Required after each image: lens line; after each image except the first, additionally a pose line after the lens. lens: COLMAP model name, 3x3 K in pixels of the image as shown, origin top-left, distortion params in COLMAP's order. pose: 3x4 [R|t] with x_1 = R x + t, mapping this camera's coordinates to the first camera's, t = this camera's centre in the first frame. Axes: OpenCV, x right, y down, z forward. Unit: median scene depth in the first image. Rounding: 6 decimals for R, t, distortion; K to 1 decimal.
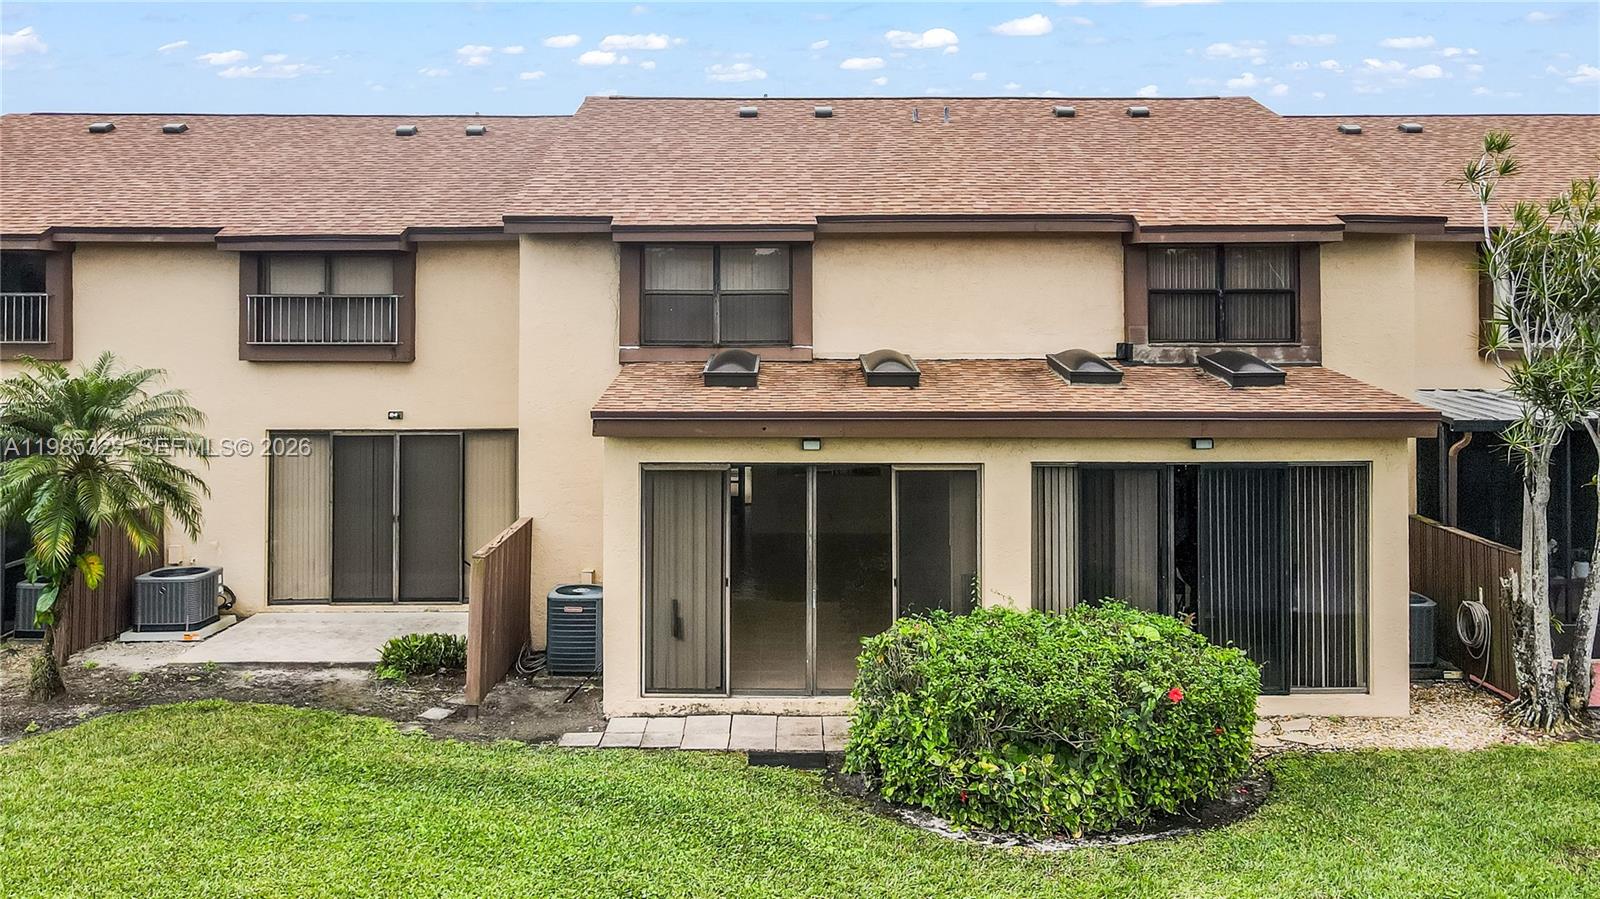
lens RADIAL K [[1227.9, 0, 800.0], [0, 1227.9, 449.5], [0, 0, 1]] dist [0.034238, 0.004882]
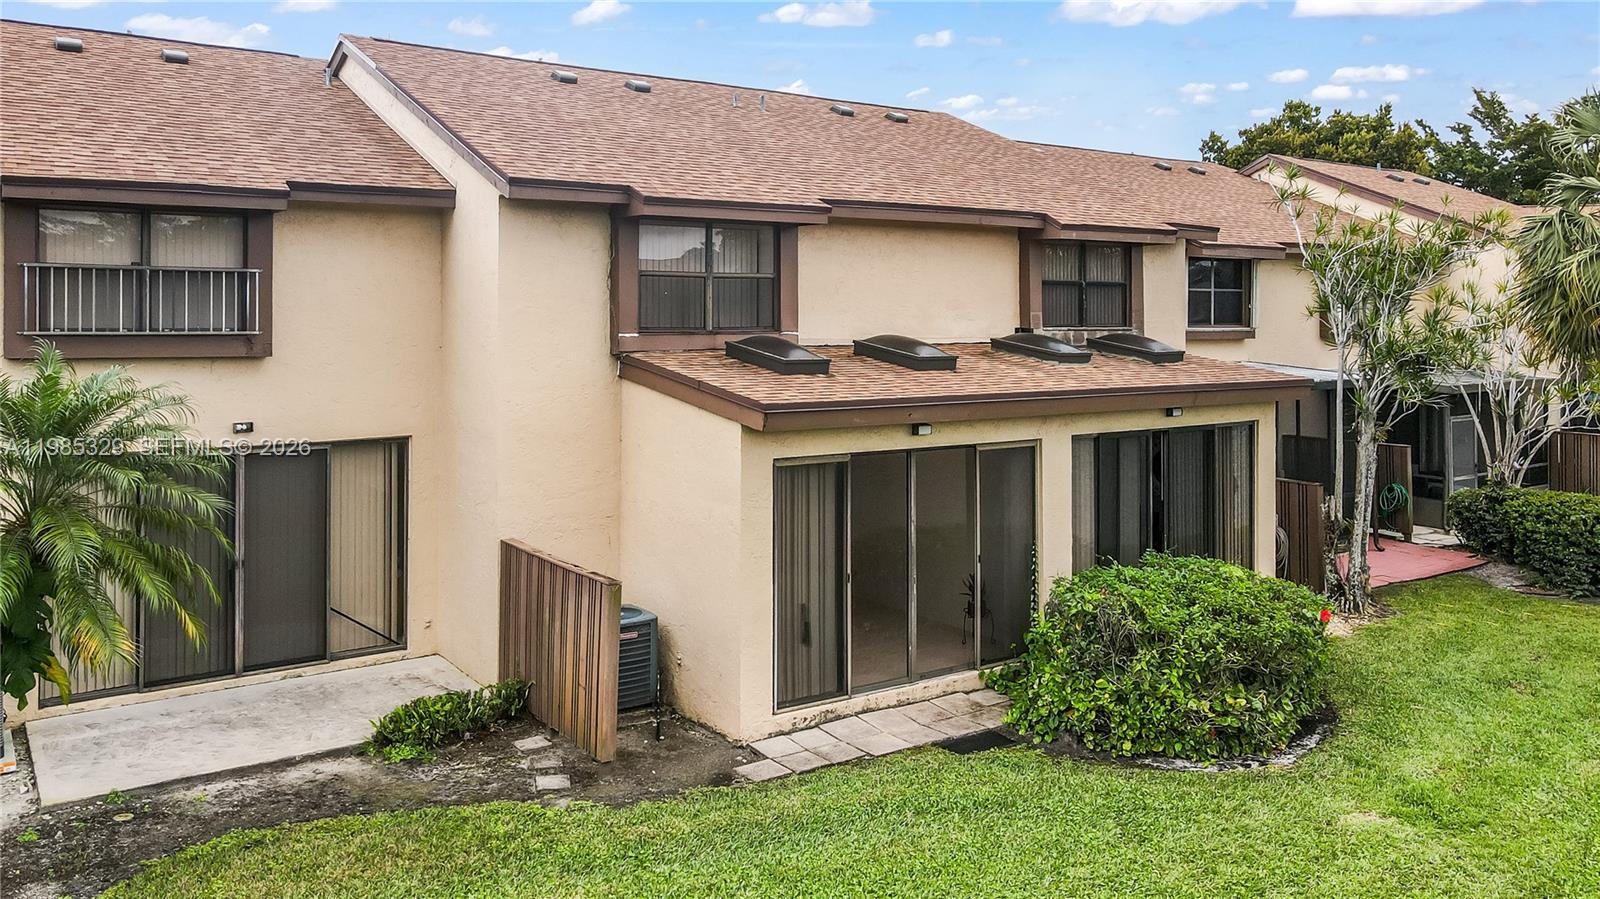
lens RADIAL K [[1227.9, 0, 800.0], [0, 1227.9, 449.5], [0, 0, 1]] dist [0.034238, 0.004882]
pose [[0.818292, -0.060202, 0.571641, -0.578900], [0.056650, 0.998105, 0.024023, -0.015757], [-0.572004, 0.012726, 0.820152, 0.216507]]
